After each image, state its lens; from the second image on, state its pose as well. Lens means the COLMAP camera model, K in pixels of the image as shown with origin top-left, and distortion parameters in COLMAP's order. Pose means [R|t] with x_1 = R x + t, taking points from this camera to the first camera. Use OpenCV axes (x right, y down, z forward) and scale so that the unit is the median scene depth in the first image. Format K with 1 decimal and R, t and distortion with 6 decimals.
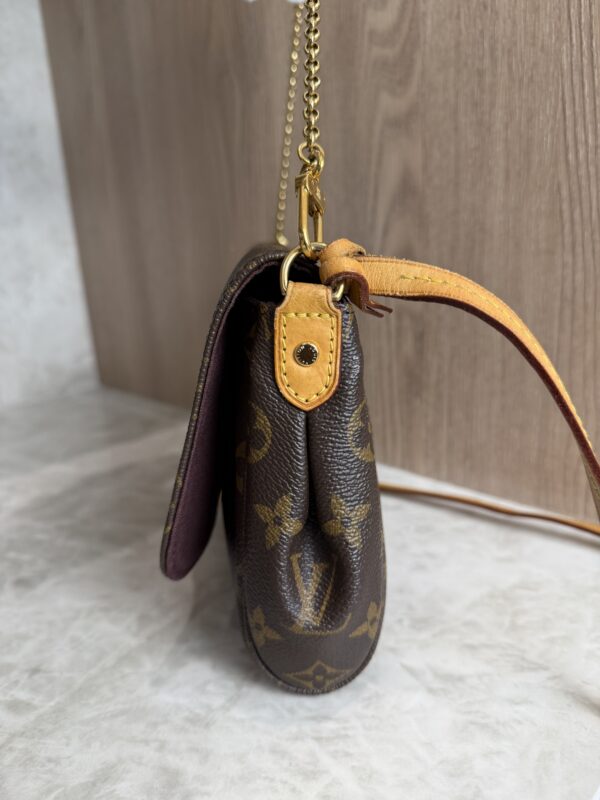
lens RADIAL K [[597.2, 0, 296.8], [0, 597.2, 400.1], [0, 0, 1]] dist [-0.048338, 0.009904]
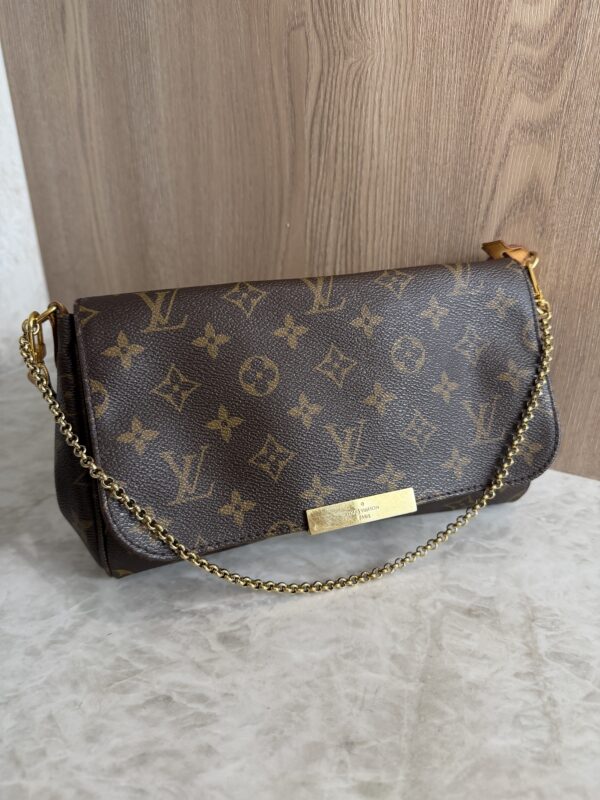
lens RADIAL K [[581.8, 0, 300.0], [0, 581.8, 400.0], [0, 0, 1]] dist [-0.038011, 0.010525]
pose [[0.952580, -0.072564, 0.295509, -0.839254], [0.023580, 0.985833, 0.166066, -0.299440], [-0.303373, -0.151223, 0.940796, 0.218716]]
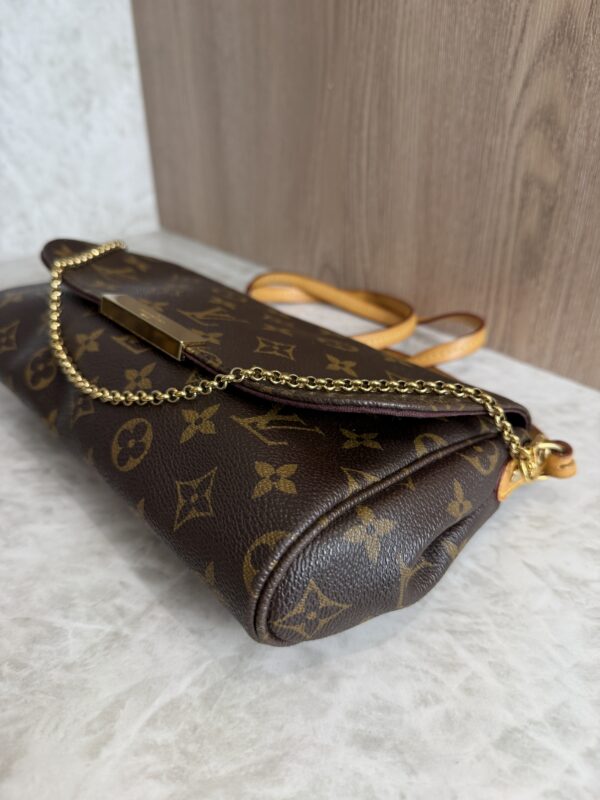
lens RADIAL K [[596.8, 0, 301.4], [0, 596.8, 398.2], [0, 0, 1]] dist [-0.068597, 0.029934]
pose [[0.996768, 0.076810, -0.023553, -0.212376], [-0.068362, 0.964895, 0.253582, -0.058034], [0.042204, -0.251152, 0.967027, 0.083323]]
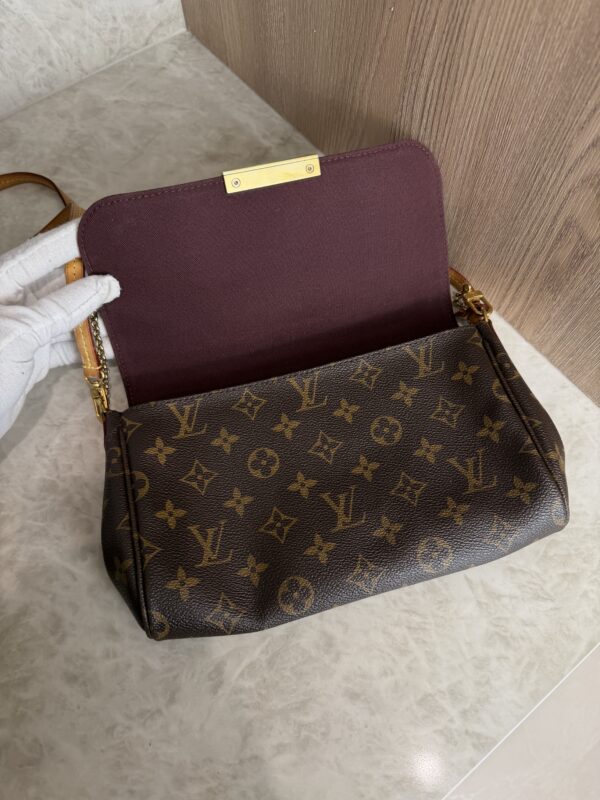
lens RADIAL K [[575.2, 0, 297.8], [0, 575.2, 398.1], [0, 0, 1]] dist [-0.025490, 0.002754]
pose [[0.990763, 0.135601, -0.001124, -0.354309], [-0.086931, 0.641476, 0.762202, -1.058330], [0.104076, -0.755064, 0.647338, 0.330003]]
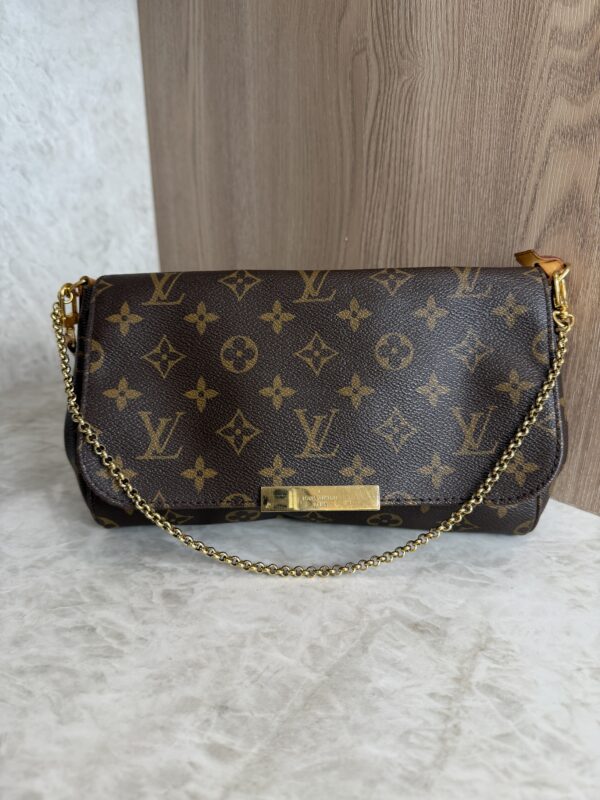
lens RADIAL K [[581.8, 0, 300.0], [0, 581.8, 400.0], [0, 0, 1]] dist [-0.038011, 0.010525]
pose [[0.997949, 0.063203, 0.010183, -0.392780], [-0.063837, 0.994414, 0.084054, -0.153220], [-0.004814, -0.084532, 0.996409, 0.090274]]
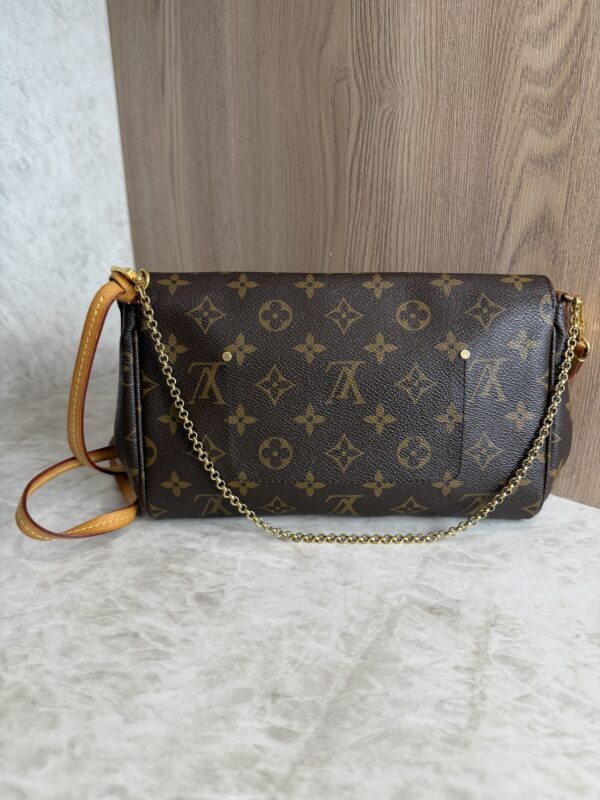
lens RADIAL K [[577.4, 0, 301.7], [0, 577.4, 401.5], [0, 0, 1]] dist [-0.024642, -0.001060]
pose [[0.994528, 0.022435, 0.102030, -0.563674], [-0.031022, 0.996036, 0.083364, -0.183166], [-0.099755, -0.086073, 0.991282, -0.007661]]
